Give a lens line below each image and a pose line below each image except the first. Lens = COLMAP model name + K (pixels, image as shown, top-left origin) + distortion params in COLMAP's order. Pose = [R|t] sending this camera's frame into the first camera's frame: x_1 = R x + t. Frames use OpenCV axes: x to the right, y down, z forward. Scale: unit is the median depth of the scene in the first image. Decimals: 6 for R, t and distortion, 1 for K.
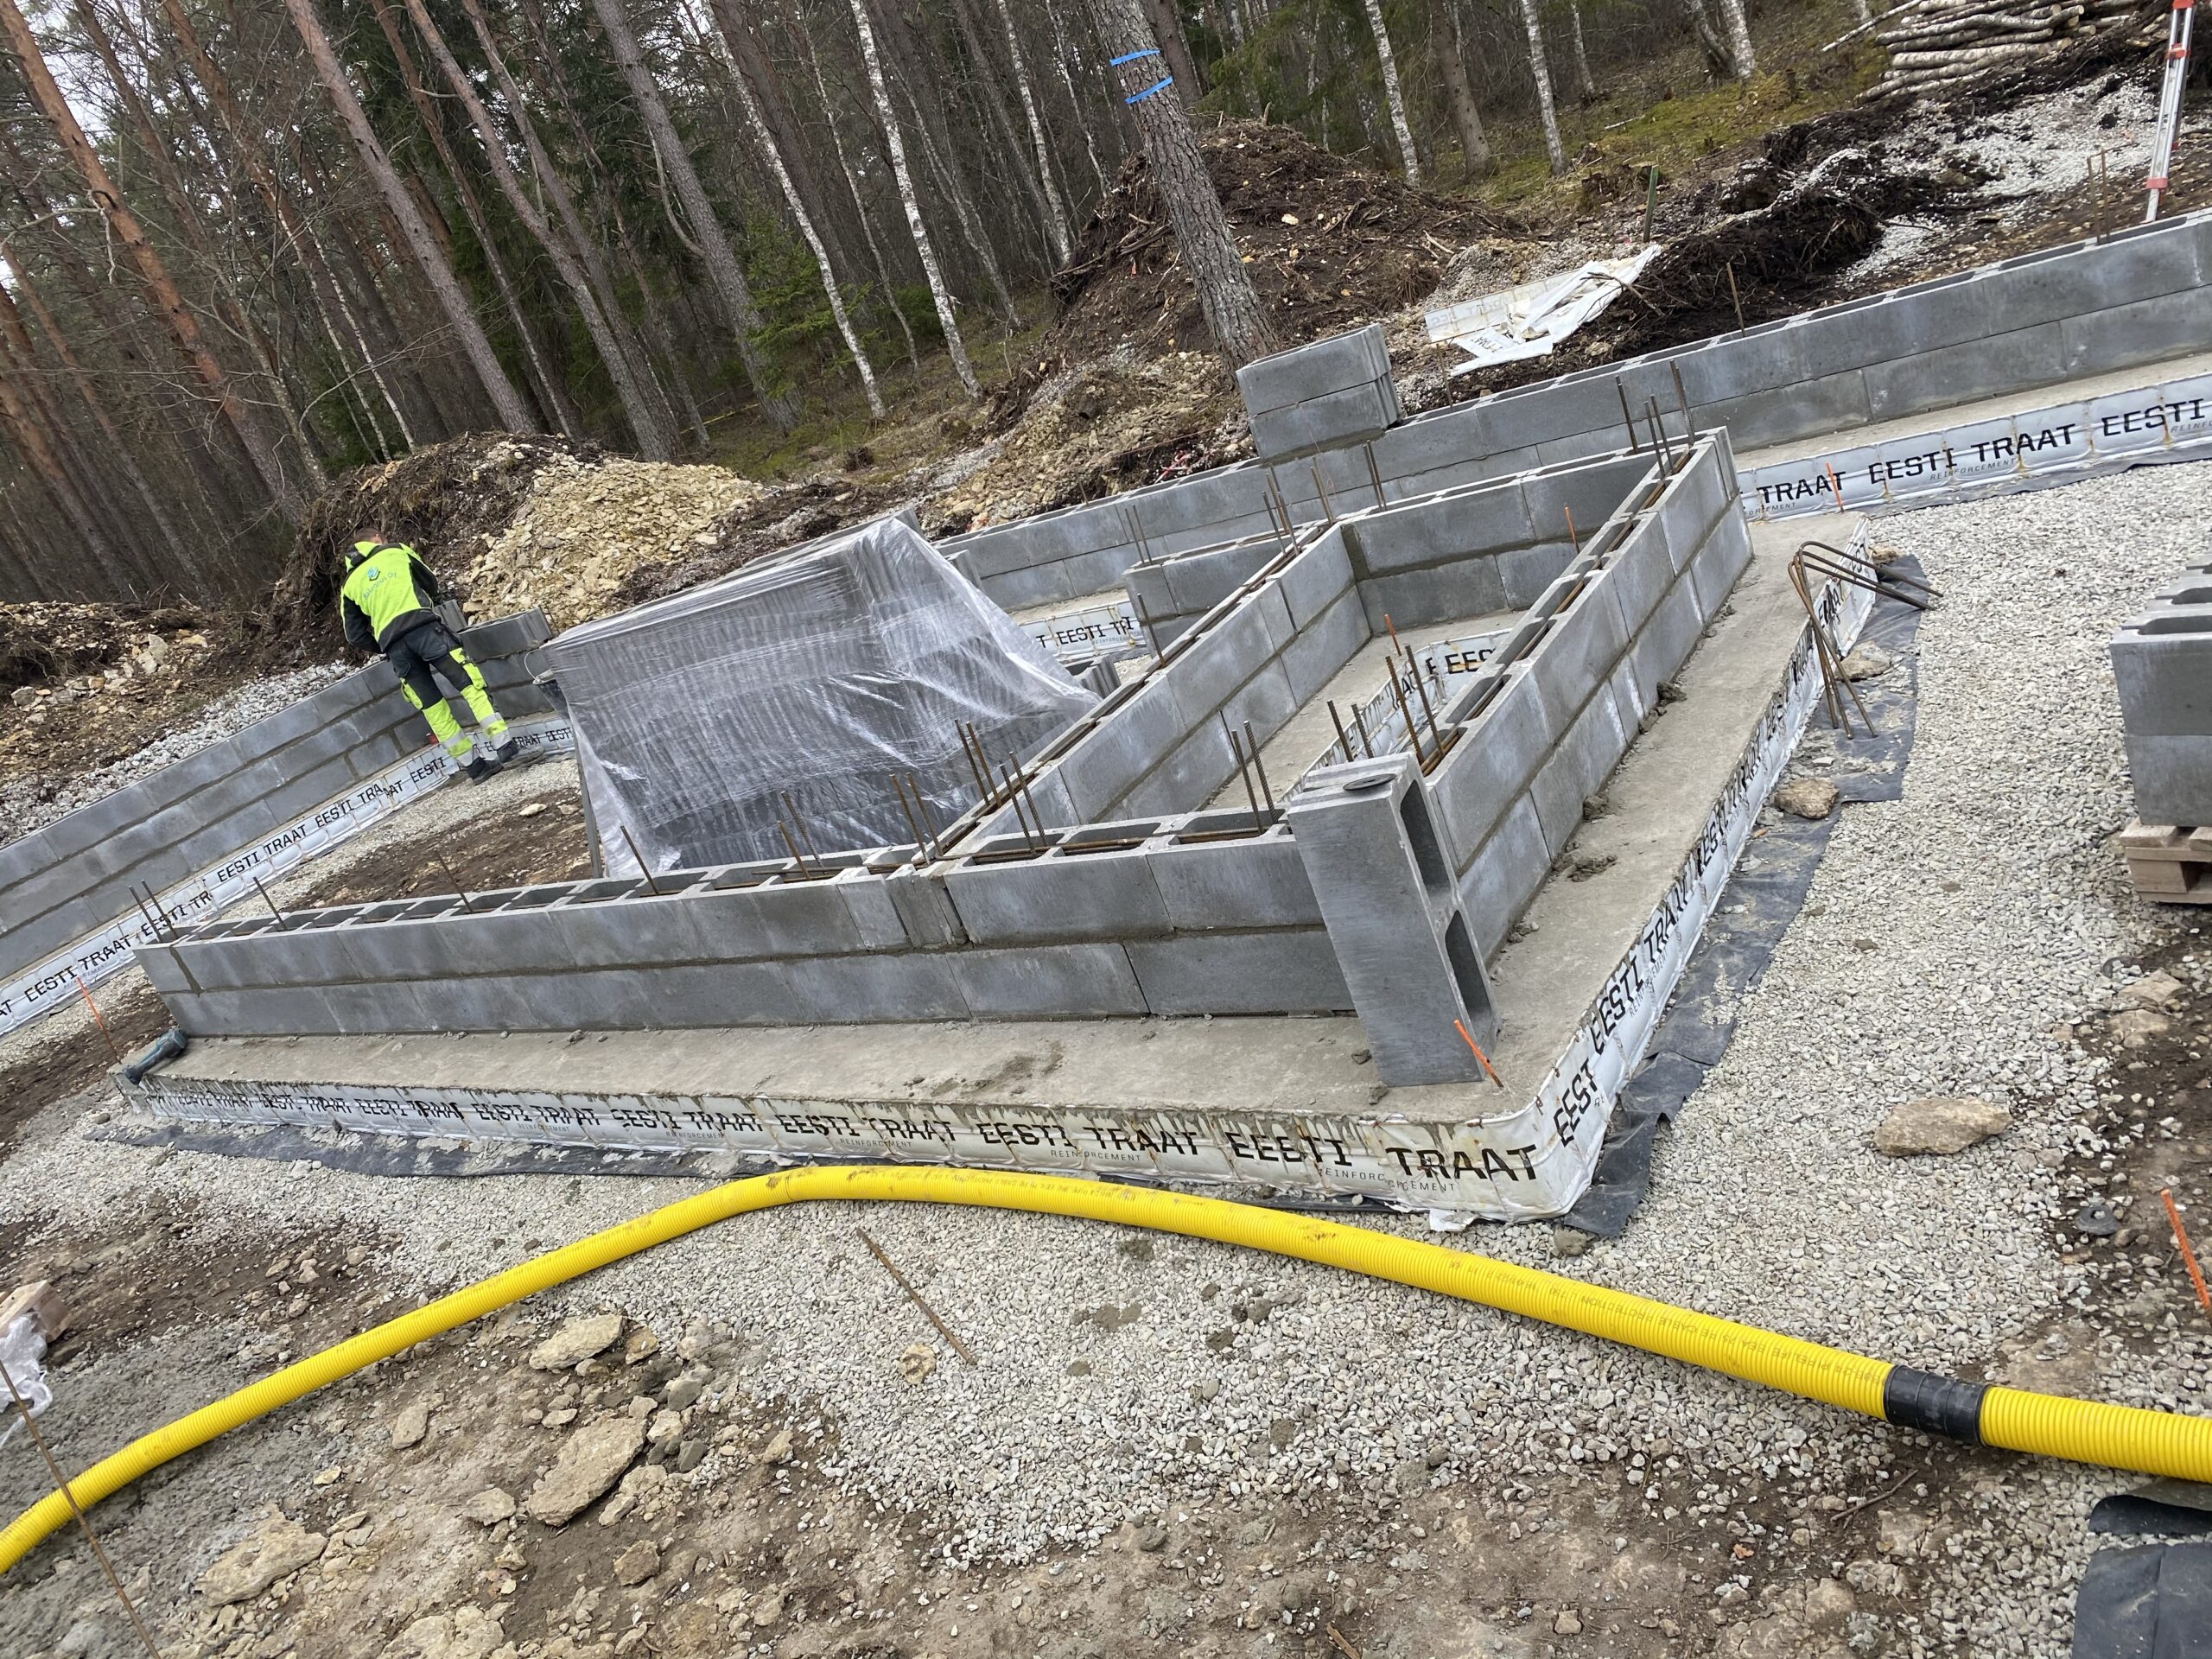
lens RADIAL K [[1673.7, 0, 1110.2], [0, 1673.7, 852.1], [0, 0, 1]] dist [0.012322, -0.004060]
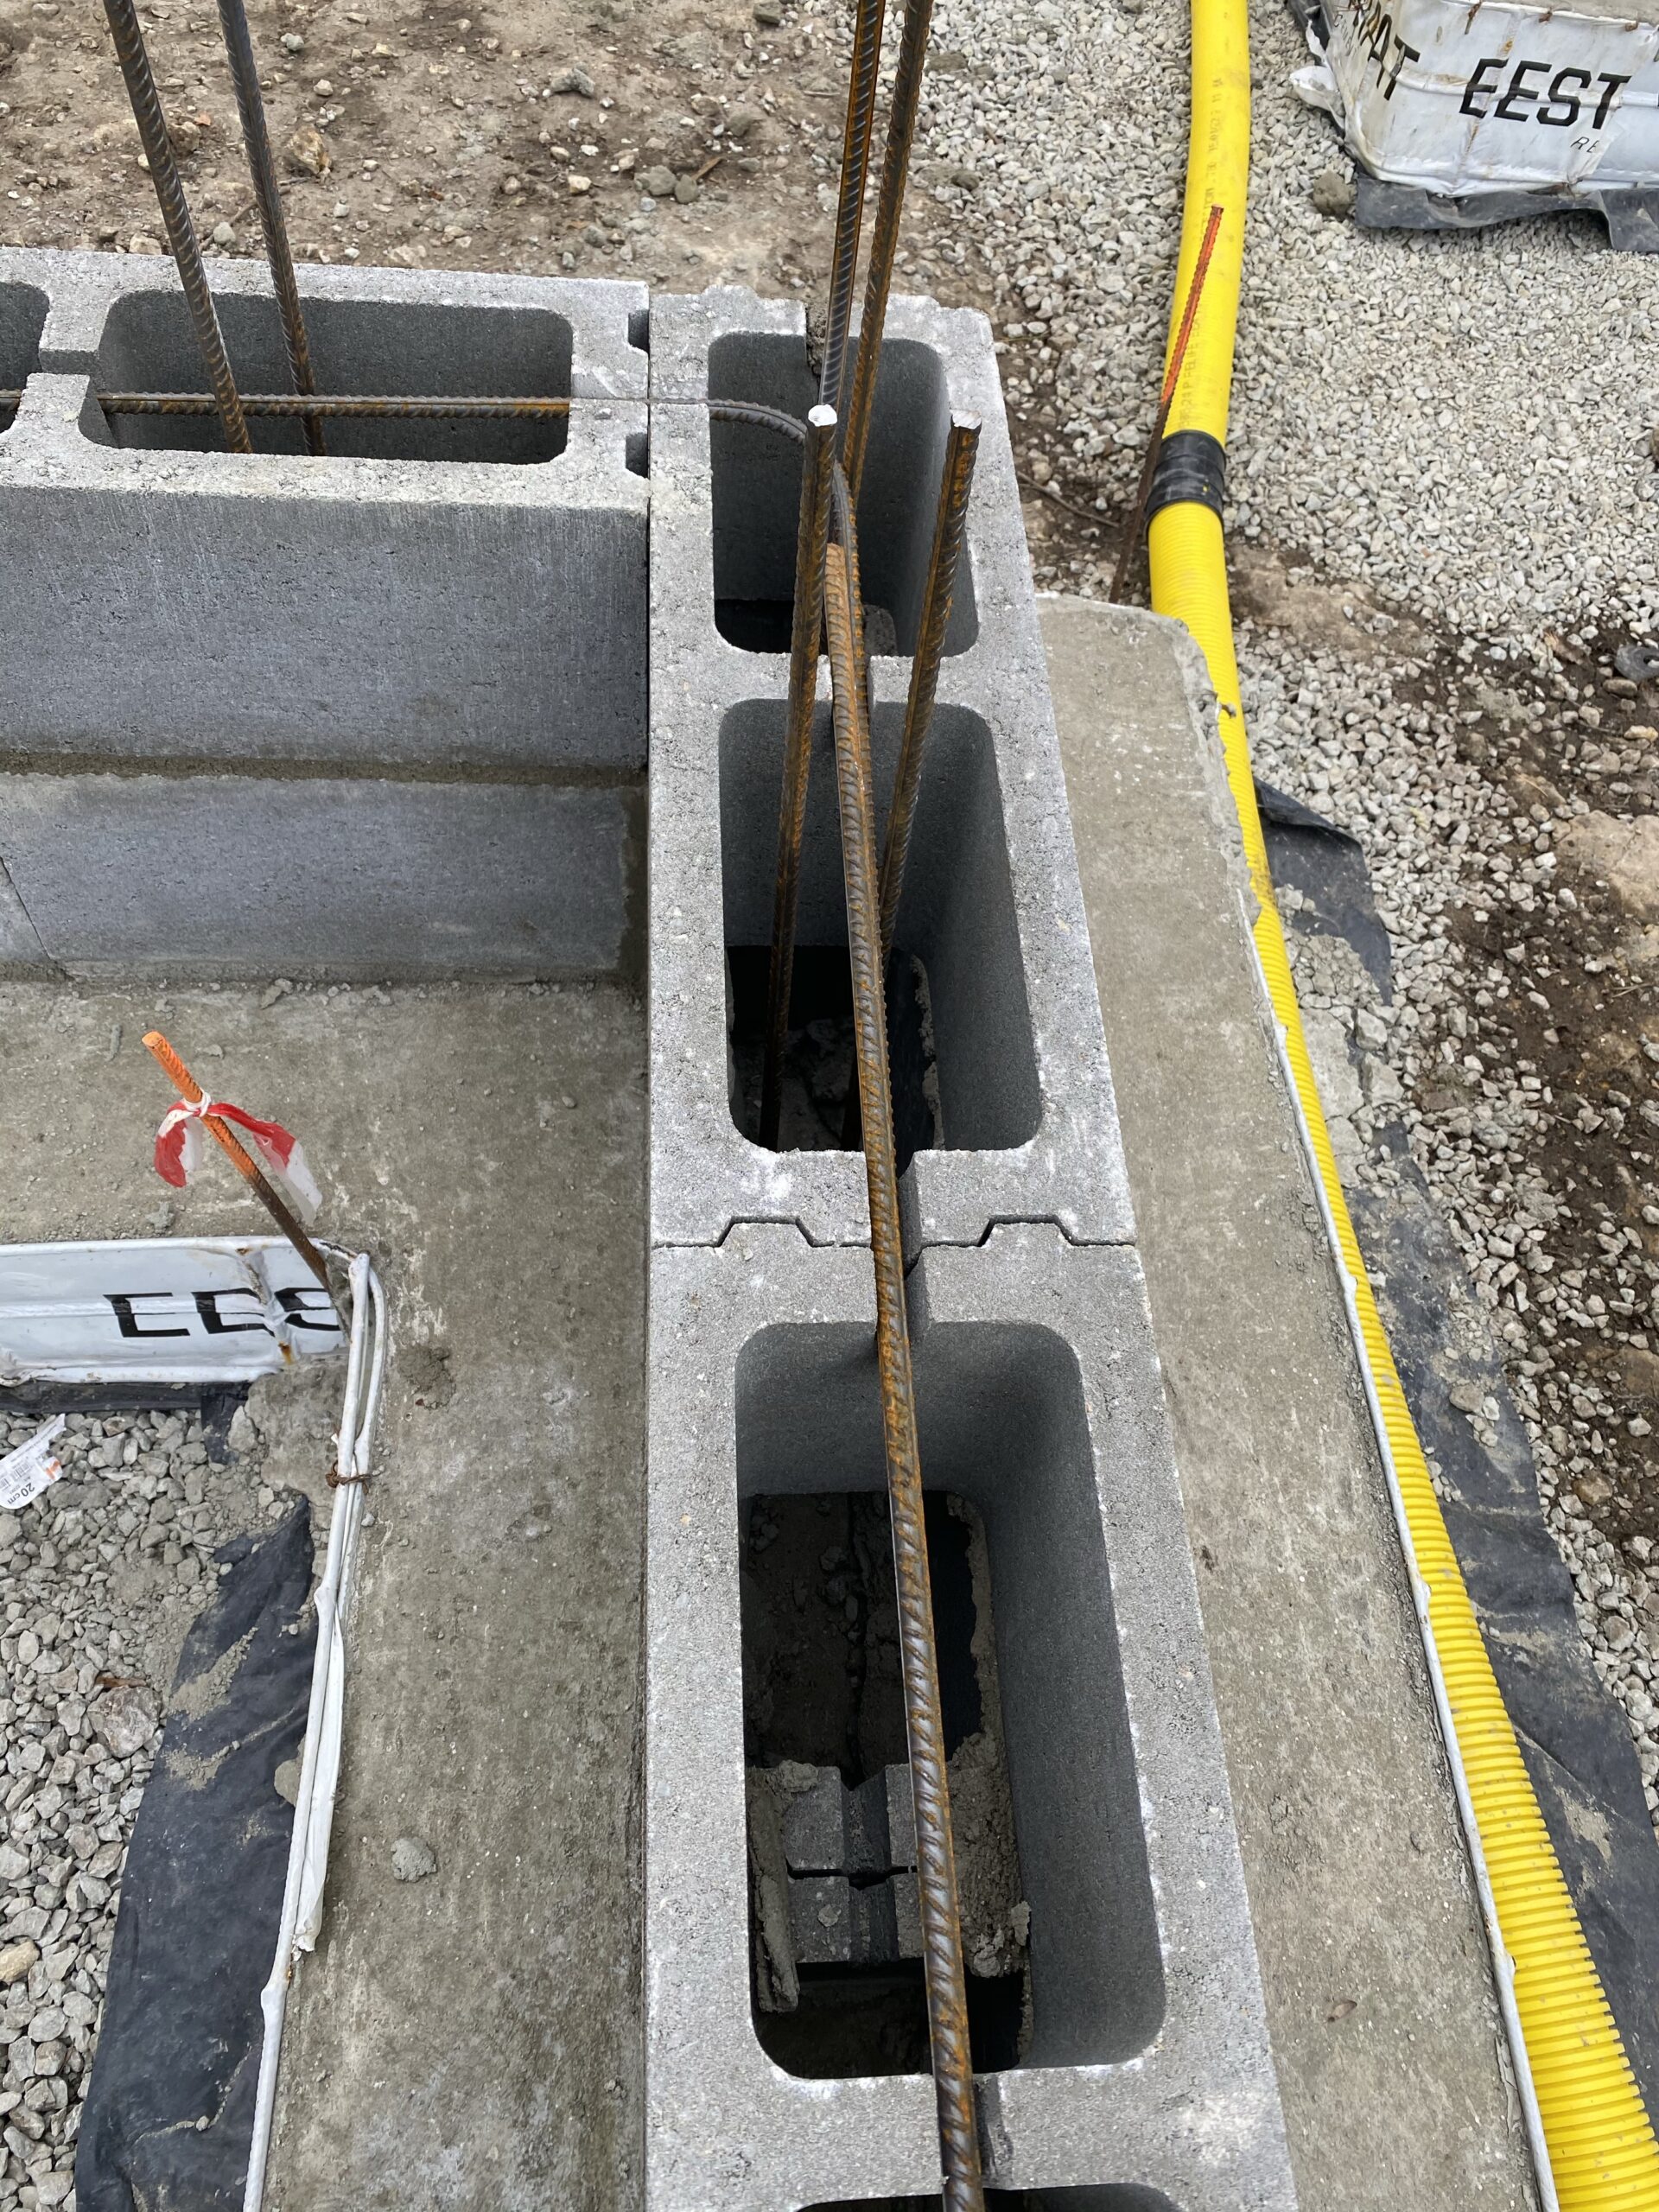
lens RADIAL K [[1673.7, 0, 832.6], [0, 1673.7, 1103.1], [0, 0, 1]] dist [0.012322, -0.004060]
pose [[0.524867, 0.849766, -0.049119, 0.625515], [-0.552578, 0.384063, 0.739698, -0.054953], [0.647435, -0.361101, 0.671144, 0.221689]]
